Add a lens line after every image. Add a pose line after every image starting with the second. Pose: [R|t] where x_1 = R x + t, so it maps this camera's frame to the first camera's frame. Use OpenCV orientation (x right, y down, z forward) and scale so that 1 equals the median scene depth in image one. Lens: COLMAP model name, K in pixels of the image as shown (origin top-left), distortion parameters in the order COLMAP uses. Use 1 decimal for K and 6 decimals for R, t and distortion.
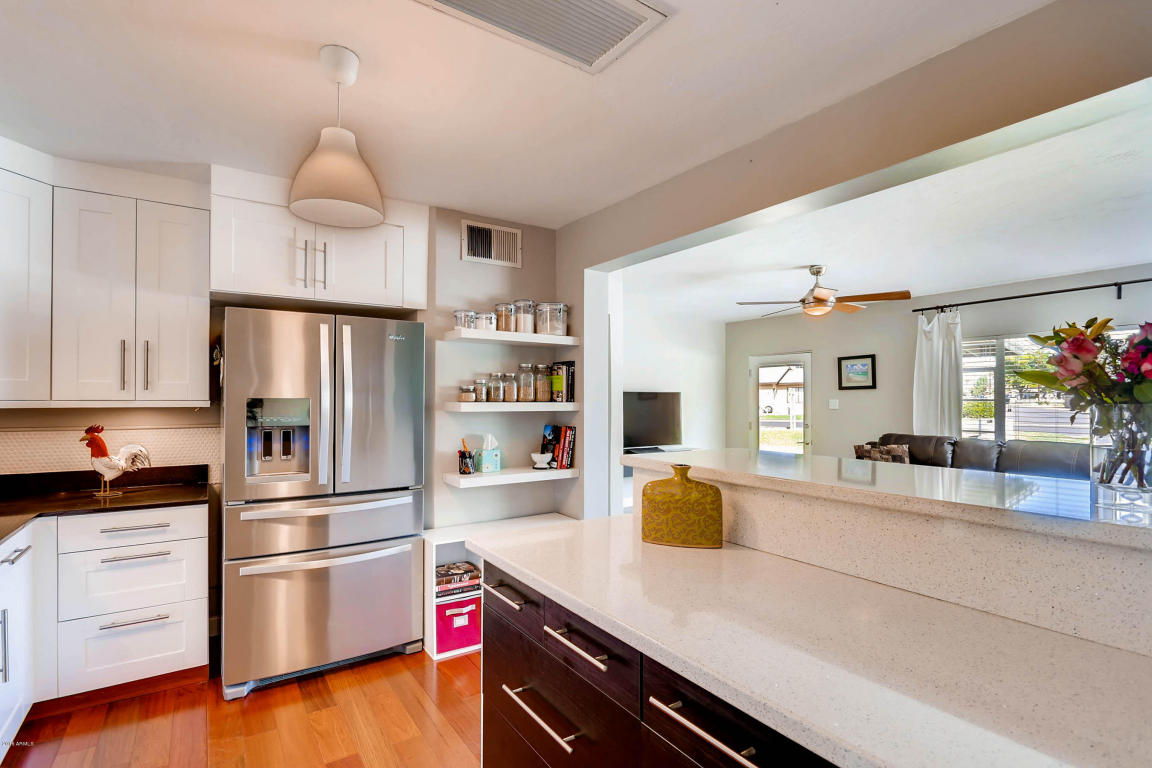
lens RADIAL K [[556.9, 0, 567.0], [0, 556.9, 395.2], [0, 0, 1]] dist [0.001135, 0.001904]
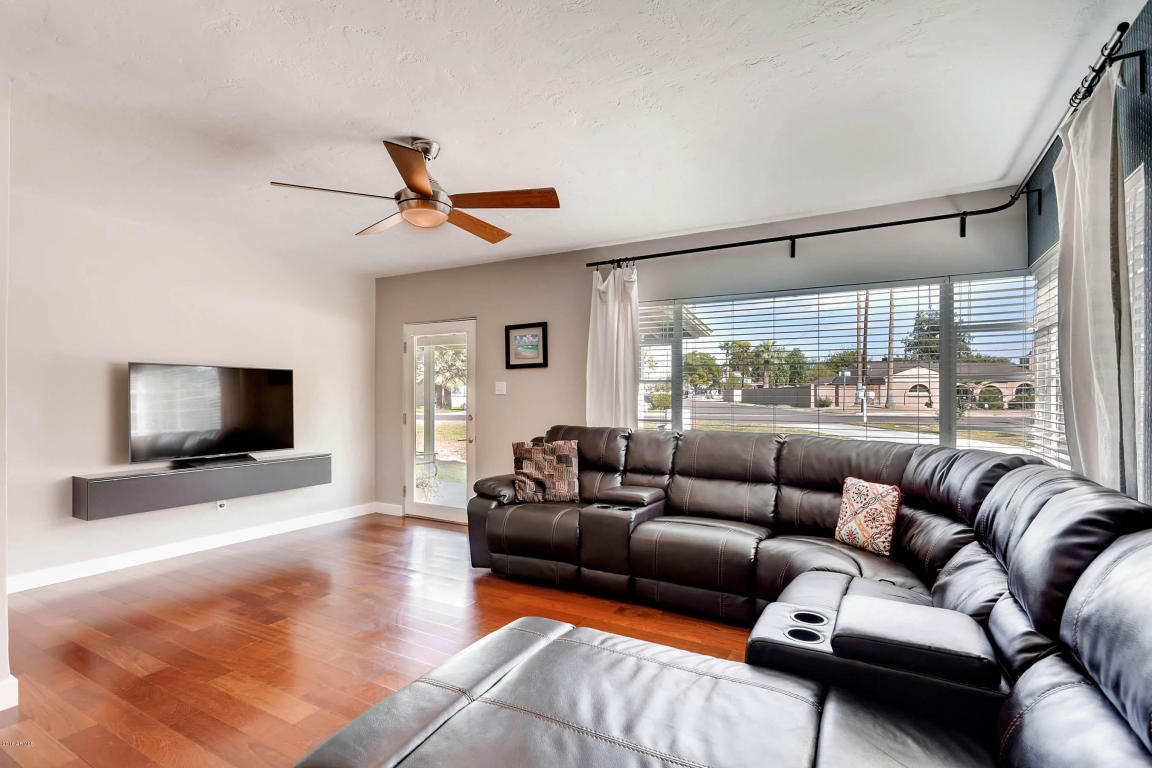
lens RADIAL K [[556.9, 0, 575.5], [0, 556.9, 391.7], [0, 0, 1]] dist [0.001135, 0.001904]
pose [[0.890716, 0.007151, 0.454503, 0.263702], [-0.007414, 0.999972, -0.001204, 0.024605], [-0.454499, -0.002297, 0.890744, 0.329462]]
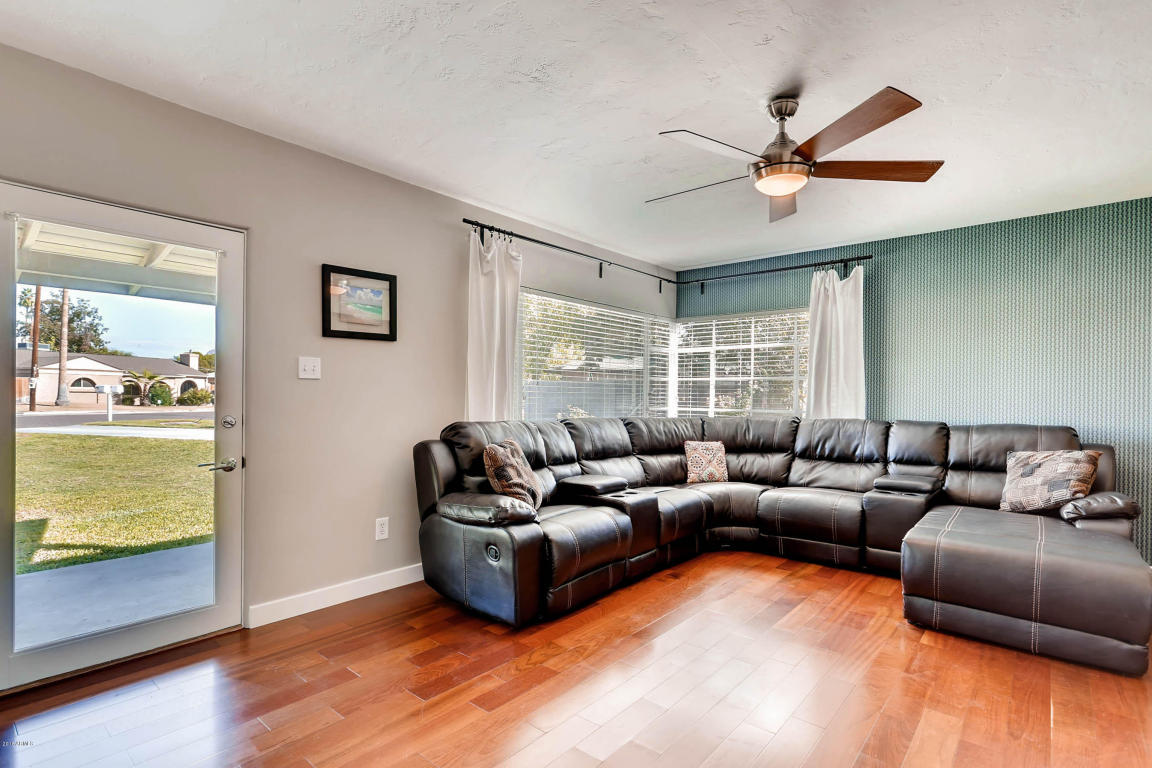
lens RADIAL K [[556.9, 0, 580.0], [0, 556.9, 394.4], [0, 0, 1]] dist [0.001135, 0.001904]
pose [[-0.272174, 0.003115, 0.962243, -0.002842], [-0.012963, 0.999892, -0.006904, 0.043713], [-0.962161, -0.014353, -0.272105, 1.061618]]
